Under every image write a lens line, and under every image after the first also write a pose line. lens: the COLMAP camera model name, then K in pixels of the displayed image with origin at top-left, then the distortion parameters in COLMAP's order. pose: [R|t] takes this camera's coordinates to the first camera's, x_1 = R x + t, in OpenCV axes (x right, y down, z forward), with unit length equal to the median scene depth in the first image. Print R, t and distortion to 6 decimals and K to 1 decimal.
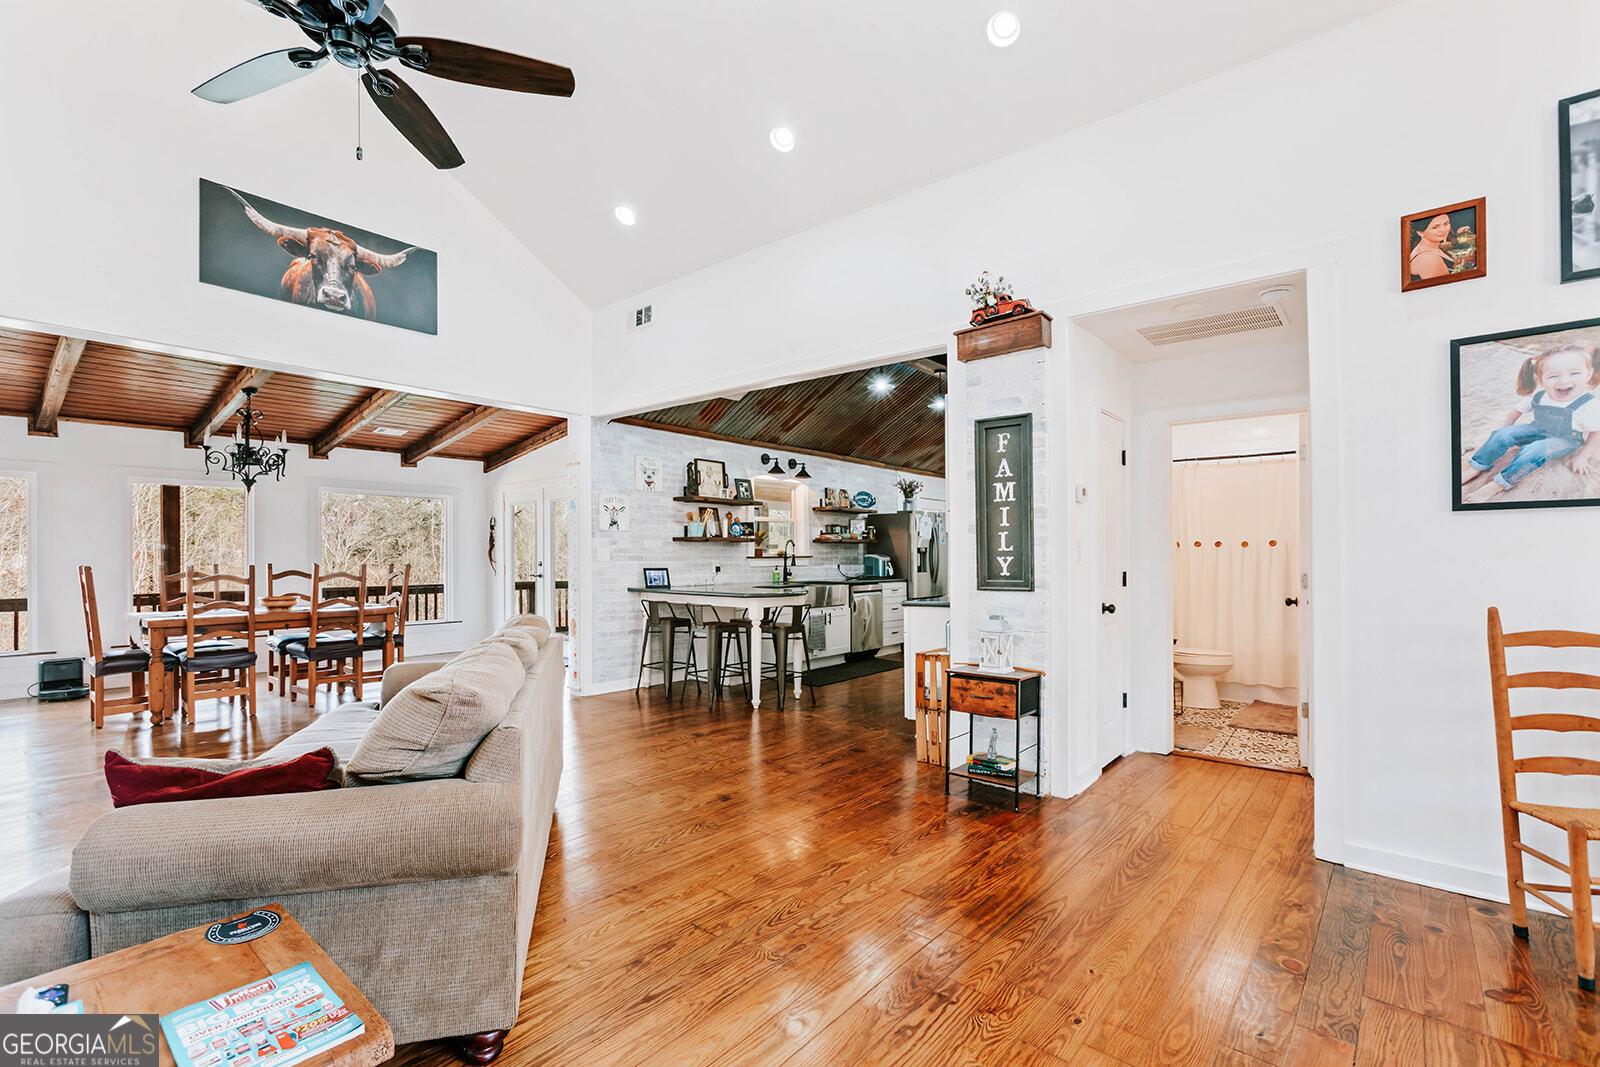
lens RADIAL K [[728.9, 0, 793.6], [0, 728.9, 556.7], [0, 0, 1]] dist [0.001037, 0.001600]
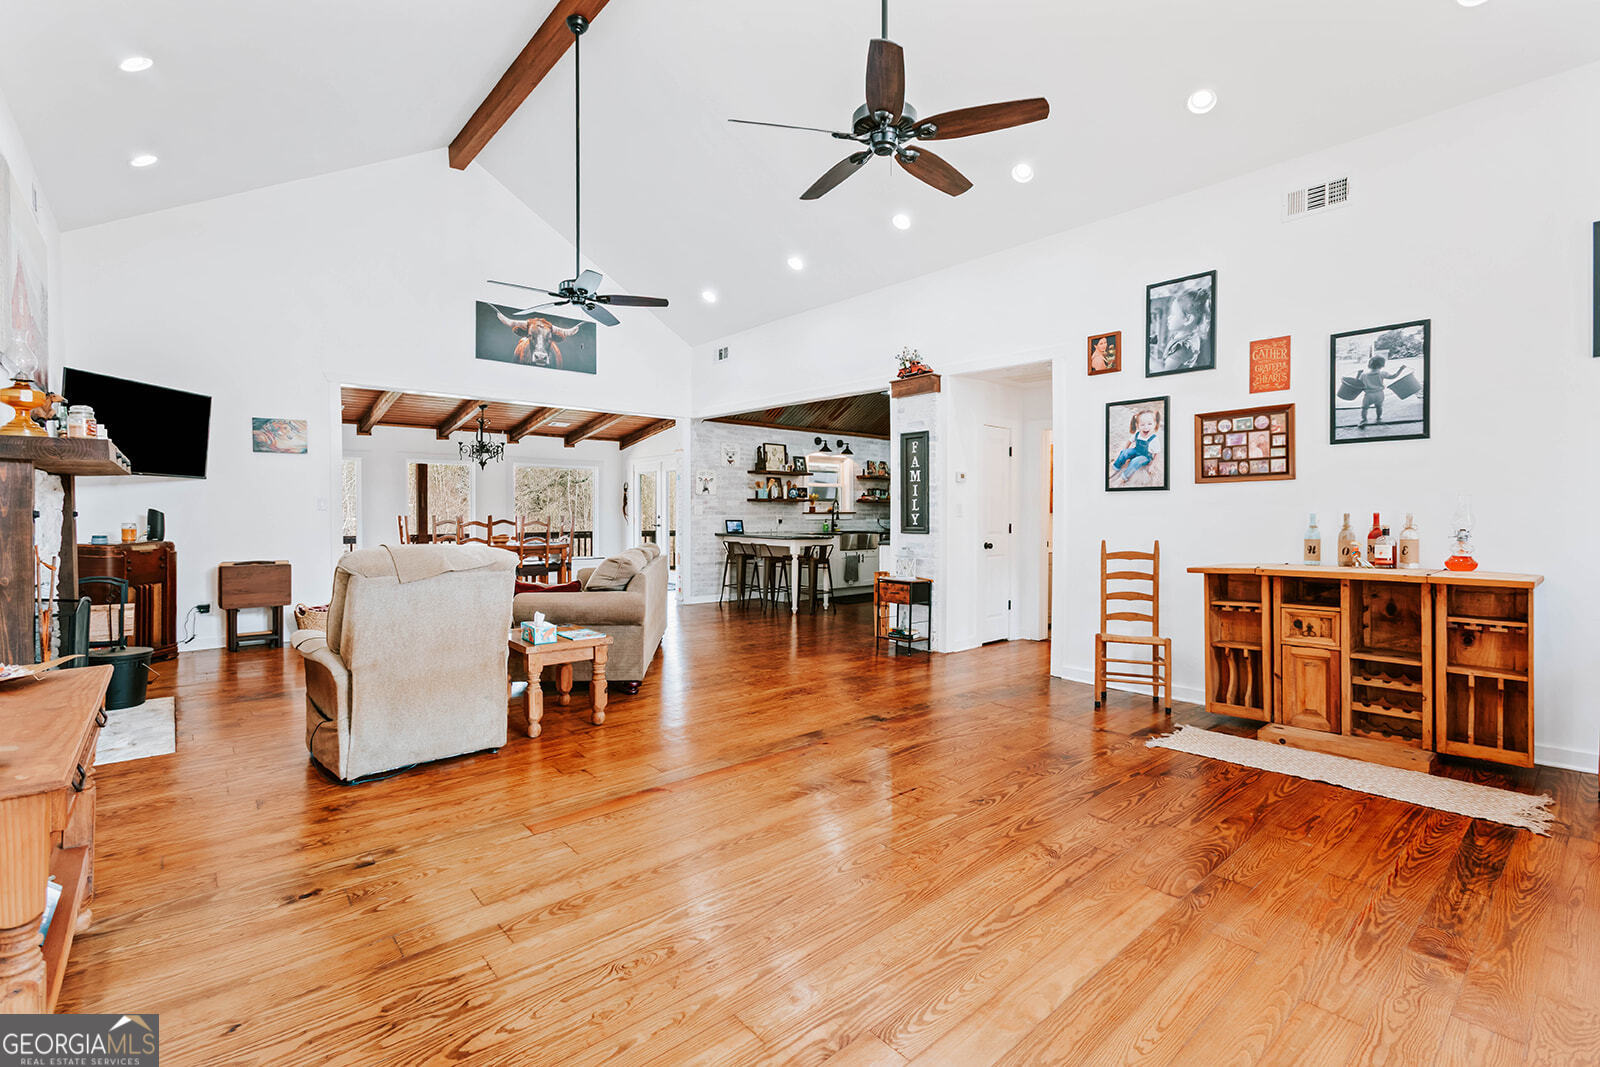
lens RADIAL K [[728.9, 0, 800.9], [0, 728.9, 523.0], [0, 0, 1]] dist [0.001037, 0.001600]
pose [[0.988954, 0.008589, -0.147977, 0.176890], [-0.006465, 0.999869, 0.014832, -0.001109], [0.148085, -0.013711, 0.988880, -0.470452]]
